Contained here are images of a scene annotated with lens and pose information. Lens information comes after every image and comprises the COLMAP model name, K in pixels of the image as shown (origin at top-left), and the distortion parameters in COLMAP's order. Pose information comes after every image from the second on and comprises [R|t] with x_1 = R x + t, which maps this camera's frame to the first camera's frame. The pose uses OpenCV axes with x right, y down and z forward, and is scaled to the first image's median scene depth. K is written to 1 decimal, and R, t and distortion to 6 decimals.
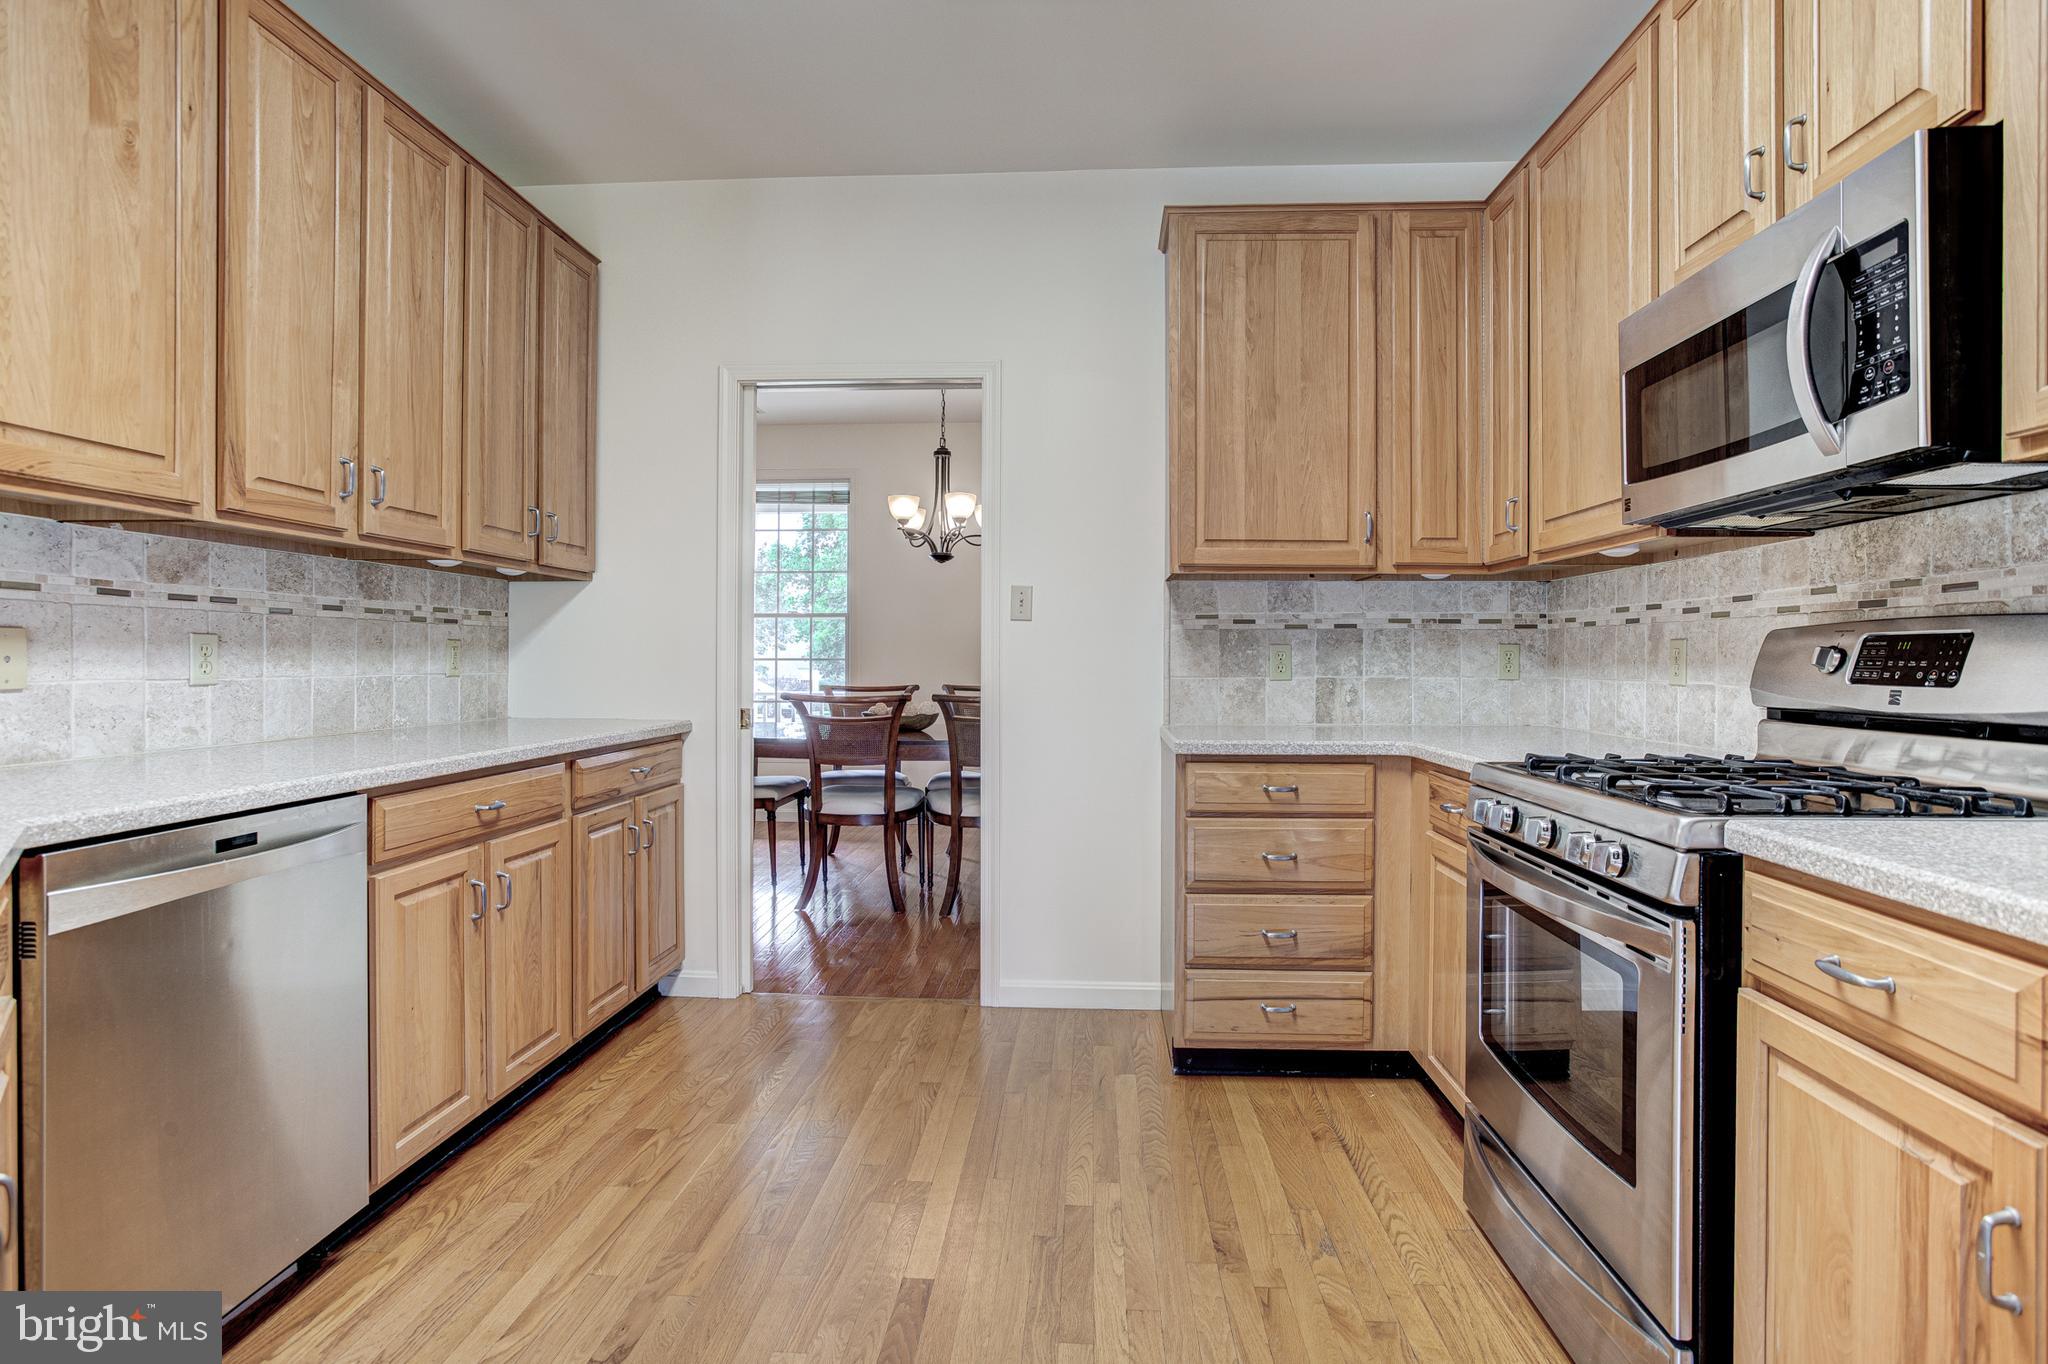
lens RADIAL K [[1039.5, 0, 1032.5], [0, 1039.5, 651.7], [0, 0, 1]] dist [-0.040260, 0.019006]
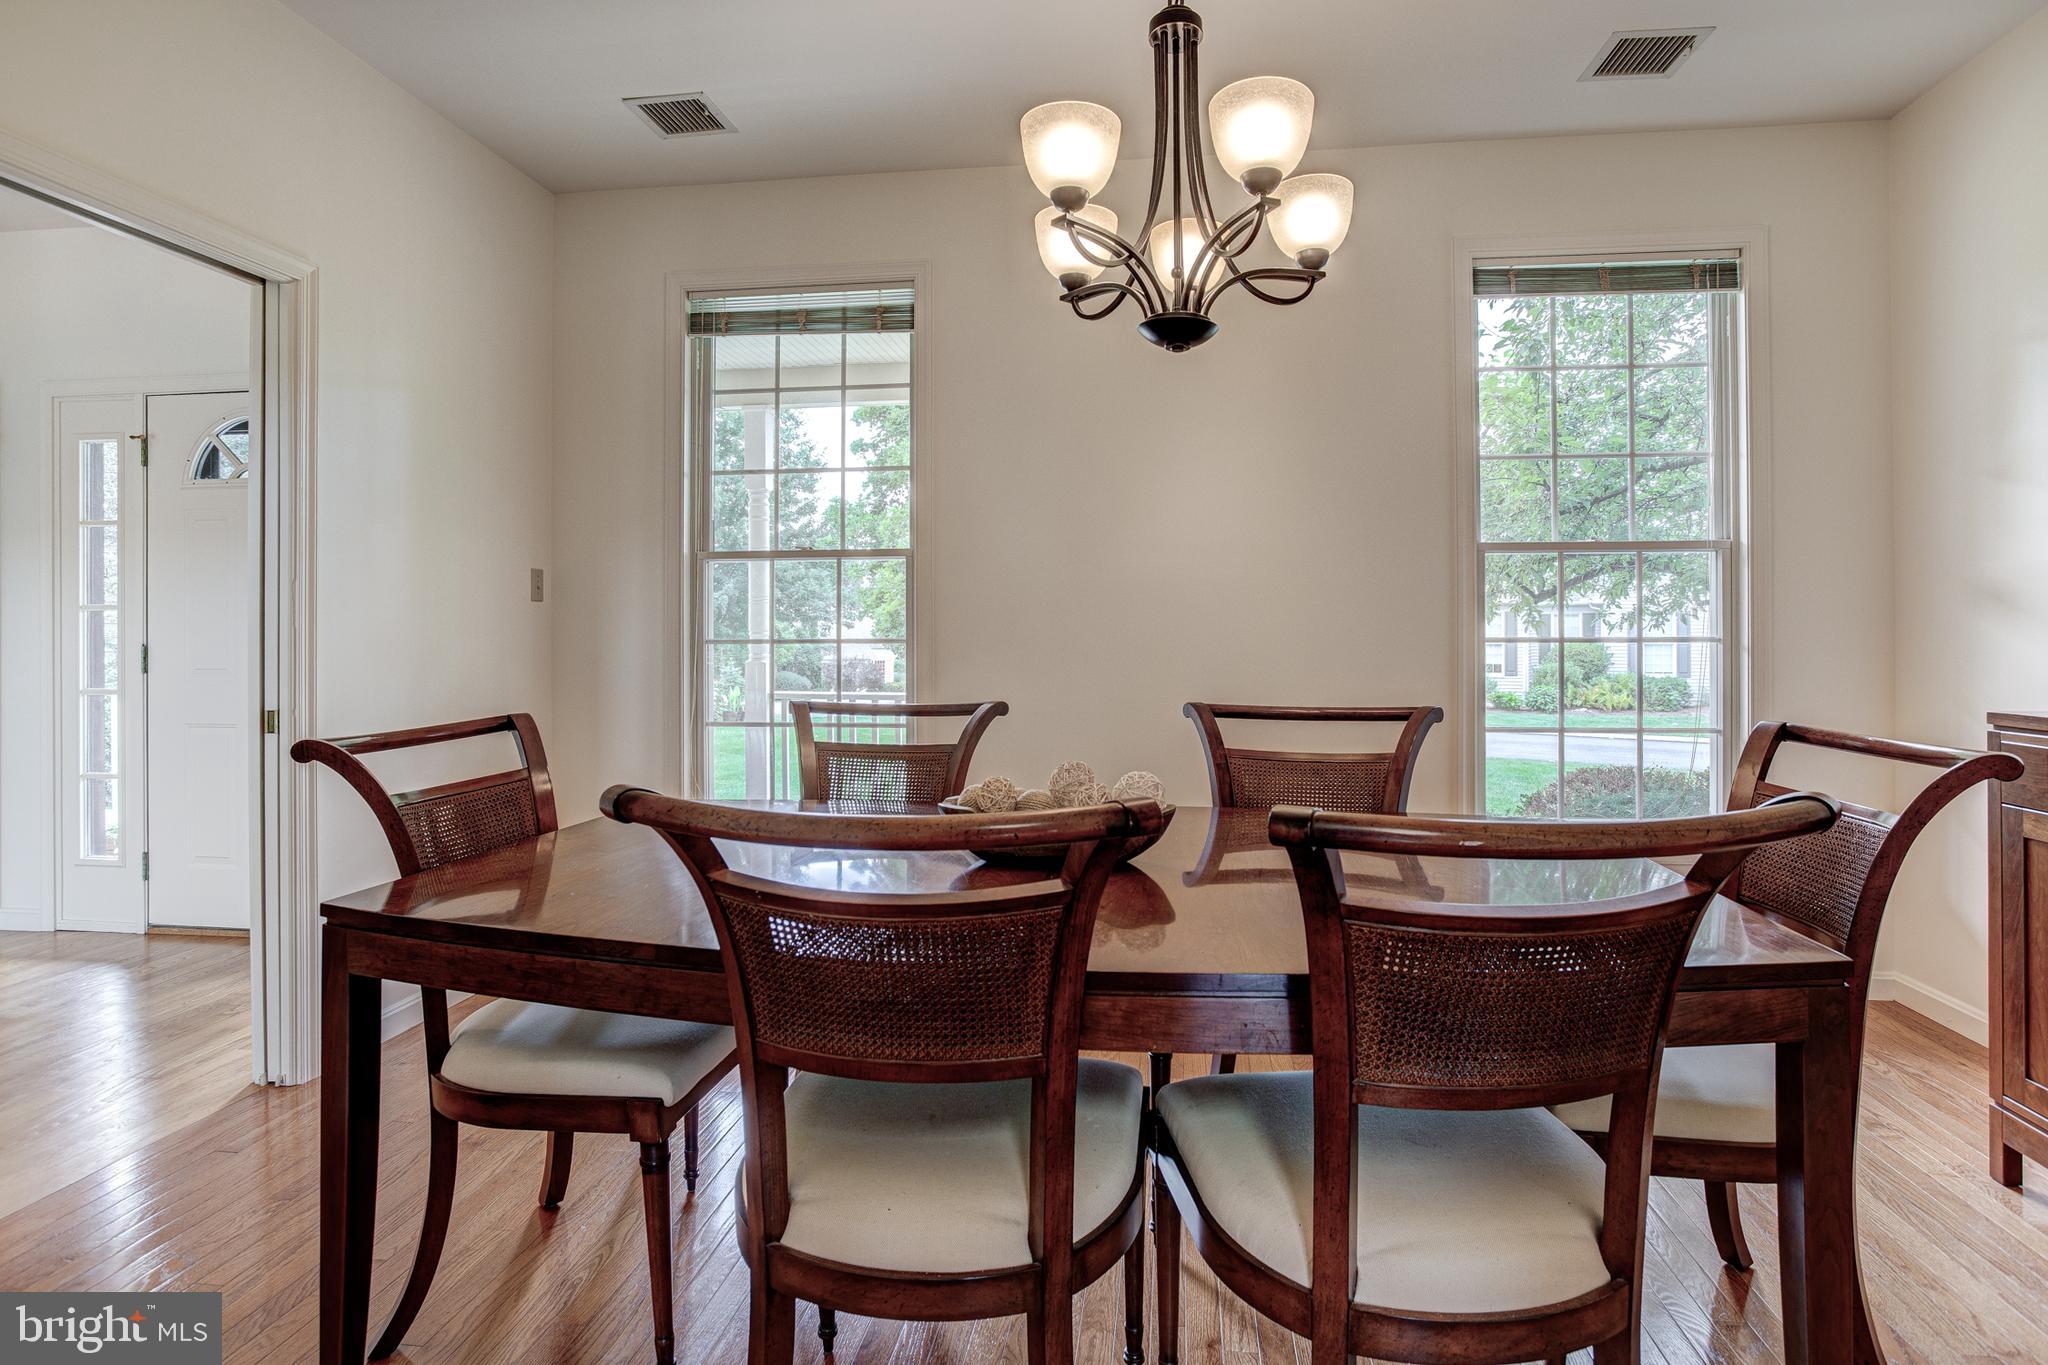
lens RADIAL K [[1039.5, 0, 1032.5], [0, 1039.5, 652.2], [0, 0, 1]] dist [-0.040260, 0.019006]
pose [[0.997227, -0.002712, -0.074372, -0.173574], [0.004265, 0.999776, 0.020731, 0.005106], [0.074299, -0.020991, 0.997015, 1.058946]]
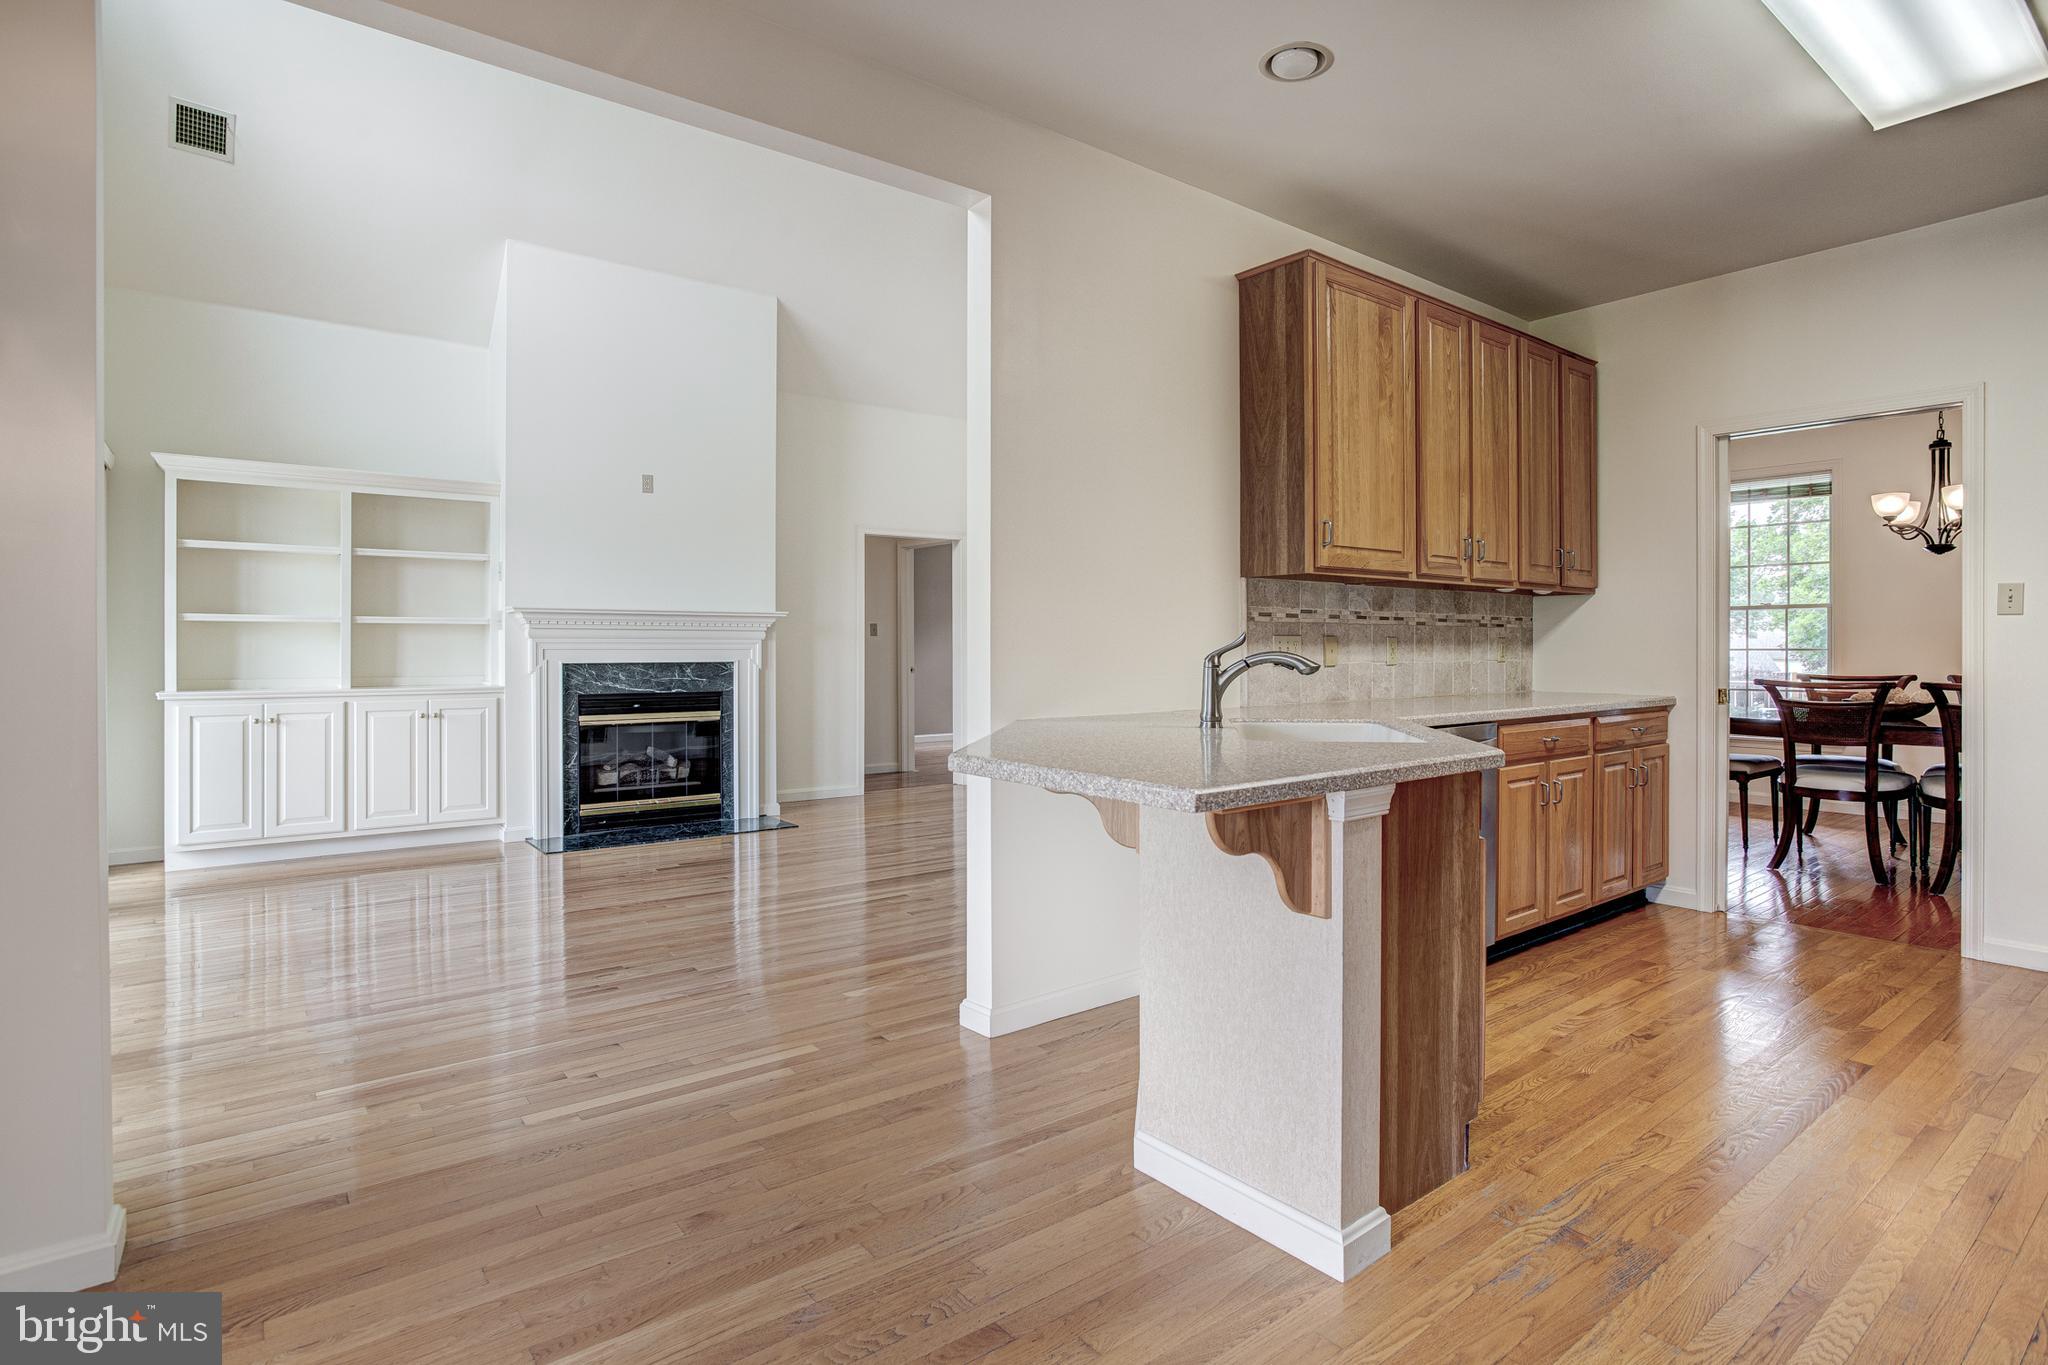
lens RADIAL K [[1039.5, 0, 1032.5], [0, 1039.5, 652.2], [0, 0, 1]] dist [-0.040260, 0.019006]
pose [[0.660339, 0.000328, -0.750967, 0.115098], [0.007276, 0.999950, 0.006835, -0.005501], [0.750932, -0.009977, 0.660304, -0.492177]]
